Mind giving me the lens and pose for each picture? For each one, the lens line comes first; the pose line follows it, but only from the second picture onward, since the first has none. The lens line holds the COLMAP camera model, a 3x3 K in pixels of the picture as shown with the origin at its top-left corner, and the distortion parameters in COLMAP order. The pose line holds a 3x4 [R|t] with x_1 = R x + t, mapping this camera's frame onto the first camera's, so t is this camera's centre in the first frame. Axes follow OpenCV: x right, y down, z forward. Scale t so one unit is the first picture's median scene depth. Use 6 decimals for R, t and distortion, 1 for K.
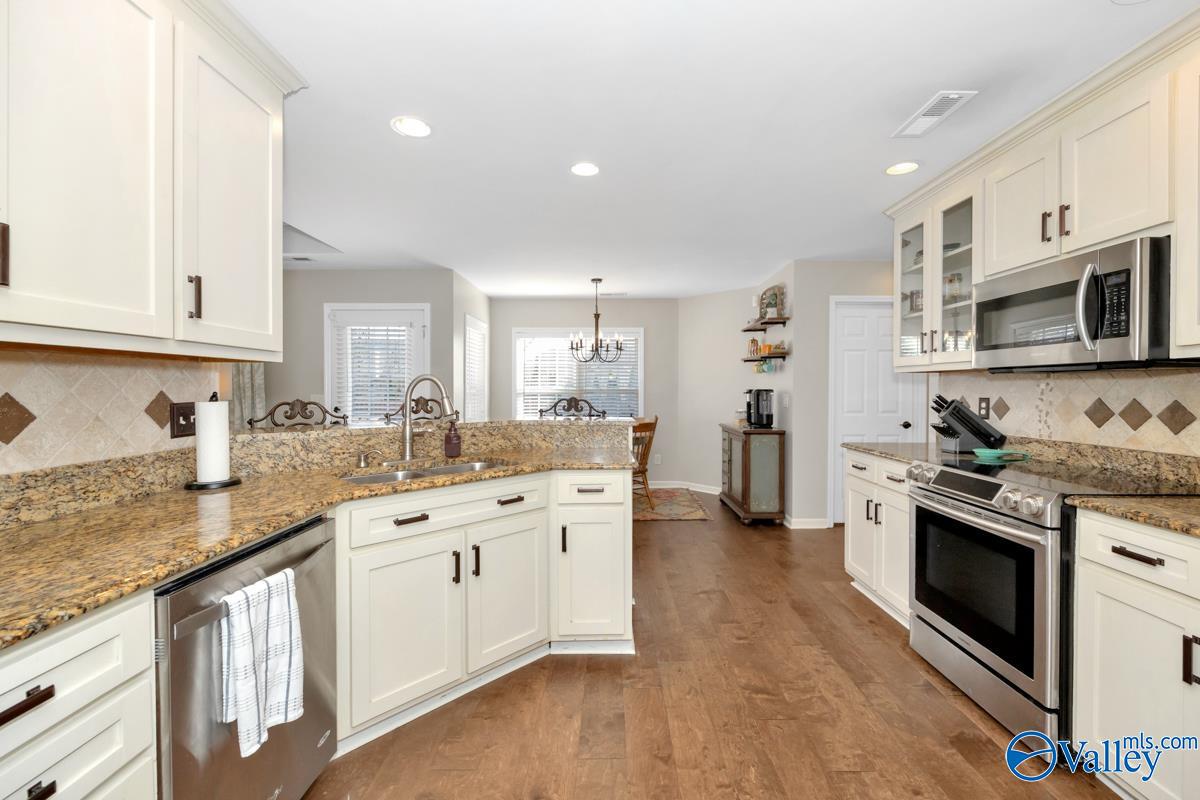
lens RADIAL K [[512.1, 0, 606.6], [0, 512.1, 394.0], [0, 0, 1]] dist [0.009903, -0.002735]
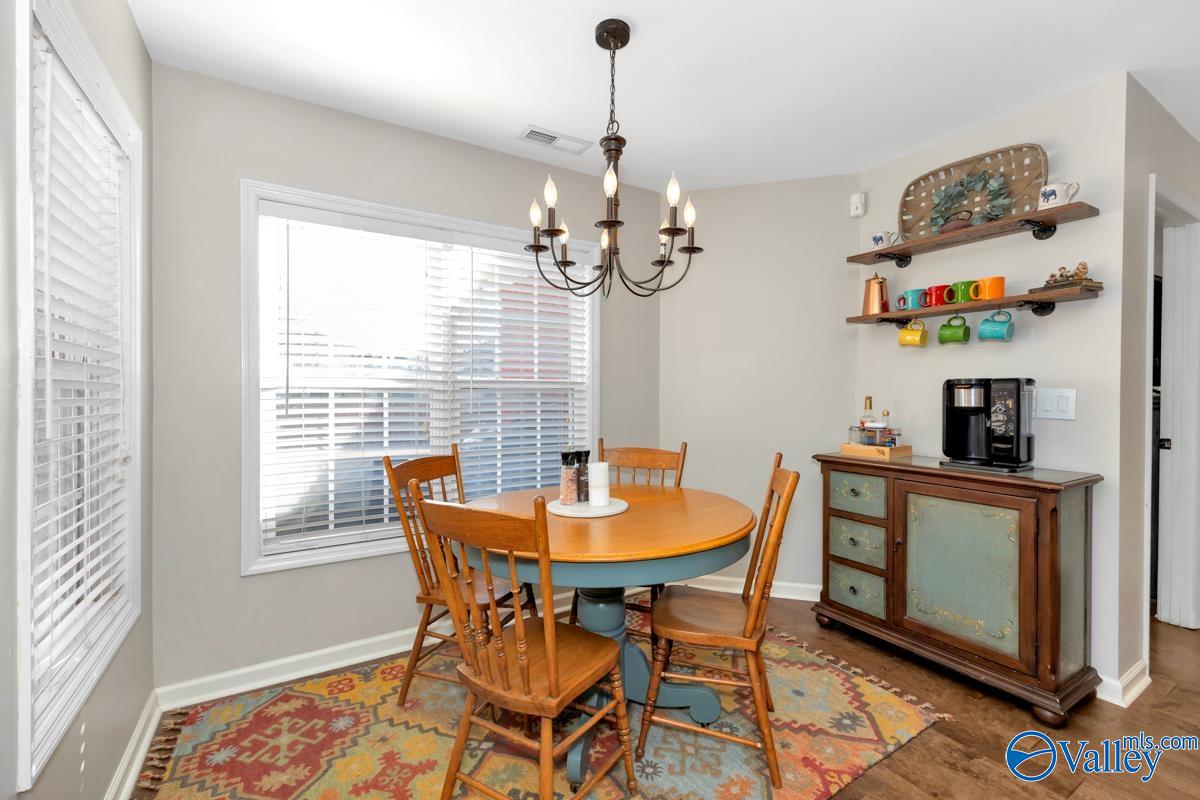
lens RADIAL K [[512.1, 0, 595.9], [0, 512.1, 397.9], [0, 0, 1]] dist [0.009903, -0.002735]
pose [[0.850584, -0.004312, 0.525821, -0.457511], [0.003234, 0.999990, 0.002968, 0.009549], [-0.525829, -0.000824, 0.850590, 1.721591]]
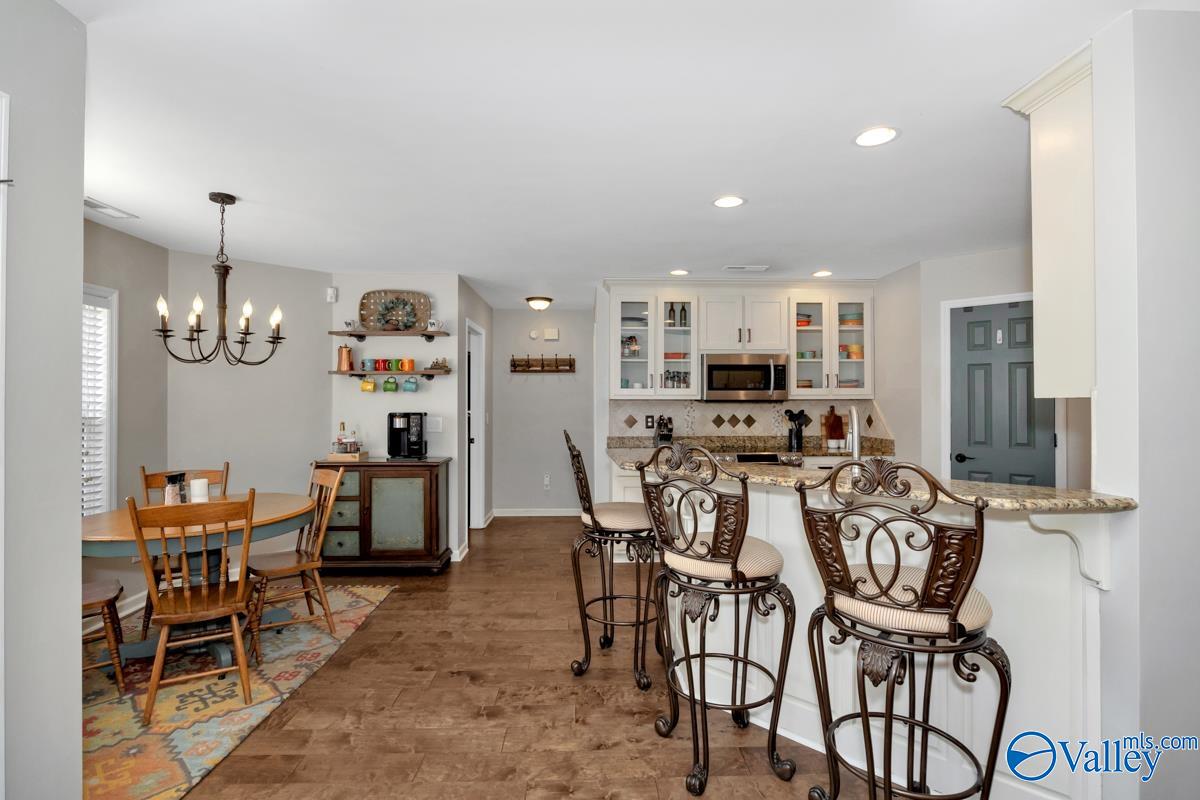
lens RADIAL K [[549.2, 0, 602.9], [0, 549.2, 393.6], [0, 0, 1]] dist [-0.022820, -0.000260]
pose [[-0.048169, 0.015068, 0.998726, -1.298953], [0.012425, 0.999818, -0.014485, -0.050327], [-0.998762, 0.011711, -0.048347, 1.556453]]
